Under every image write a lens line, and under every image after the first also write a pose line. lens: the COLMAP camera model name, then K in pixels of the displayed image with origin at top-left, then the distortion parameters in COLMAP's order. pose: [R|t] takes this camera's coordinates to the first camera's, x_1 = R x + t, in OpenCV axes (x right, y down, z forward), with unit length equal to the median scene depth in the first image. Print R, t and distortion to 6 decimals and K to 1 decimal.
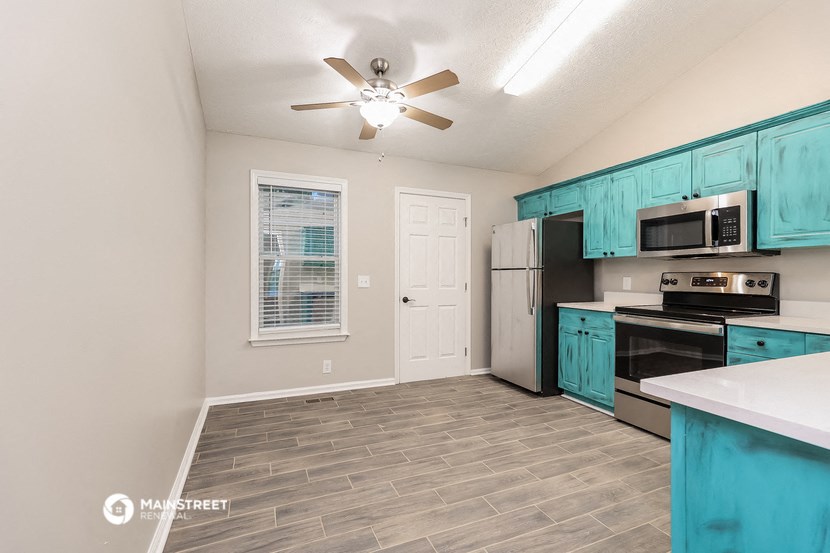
lens RADIAL K [[374.6, 0, 416.9], [0, 374.6, 277.3], [0, 0, 1]] dist [0.000502, 0.000557]
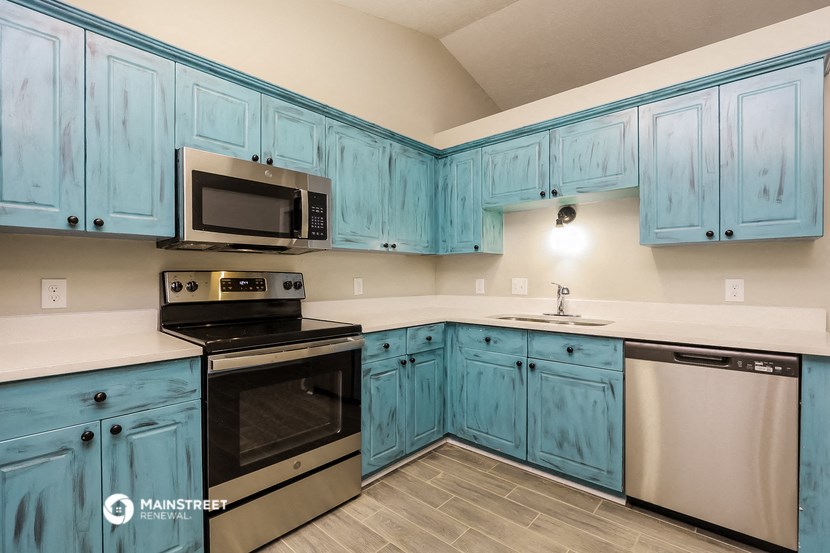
lens RADIAL K [[378.5, 0, 416.2], [0, 378.5, 277.7], [0, 0, 1]] dist [-0.028783, 0.009204]
pose [[-0.404371, -0.007512, 0.914564, -0.008818], [-0.001385, 0.999970, 0.007601, -0.006614], [-0.914594, 0.001807, -0.404370, 0.881353]]
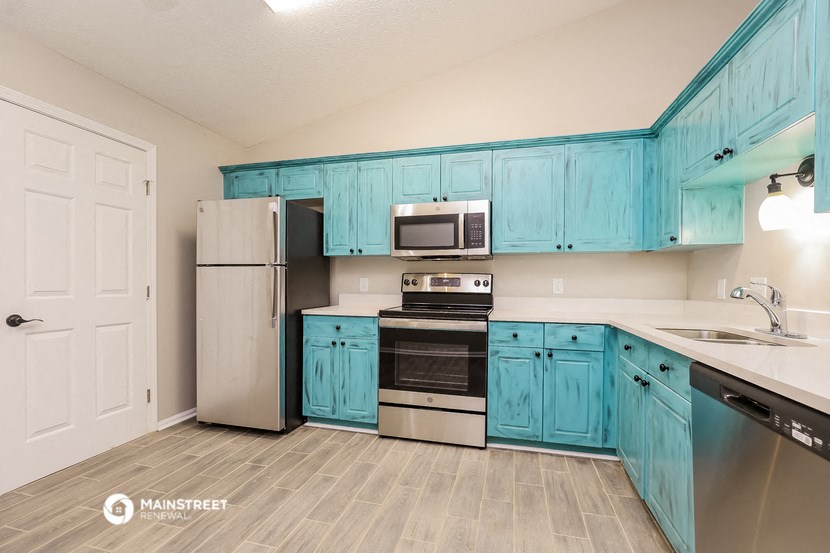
lens RADIAL K [[380.6, 0, 413.1], [0, 380.6, 282.4], [0, 0, 1]] dist [-0.002273, 0.001492]
pose [[0.626587, -0.001950, 0.779349, -0.114595], [-0.002040, 0.999989, 0.004142, 0.007848], [-0.779349, -0.004186, 0.626576, 0.345416]]
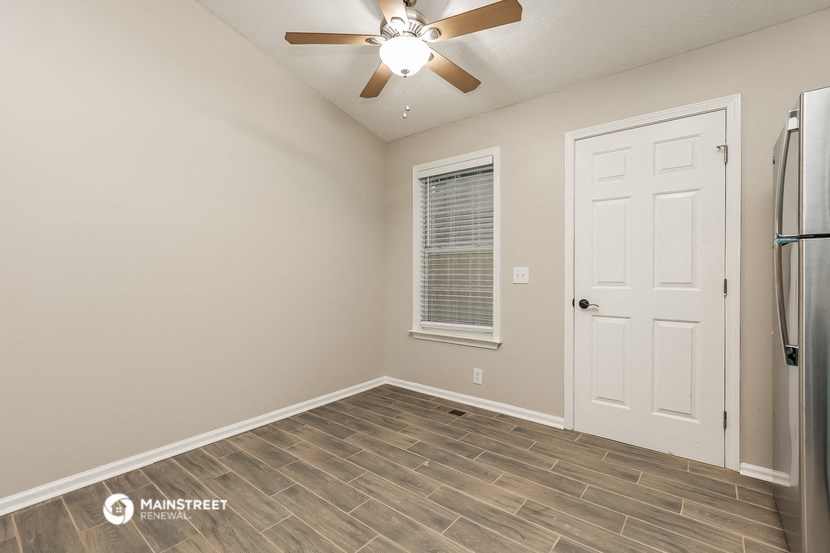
lens RADIAL K [[374.6, 0, 416.9], [0, 374.6, 277.3], [0, 0, 1]] dist [0.000502, 0.000557]
pose [[0.460686, 0.004332, -0.887553, 0.501666], [0.000741, 0.999986, 0.005265, 0.013319], [0.887563, -0.003084, 0.460676, 0.556545]]
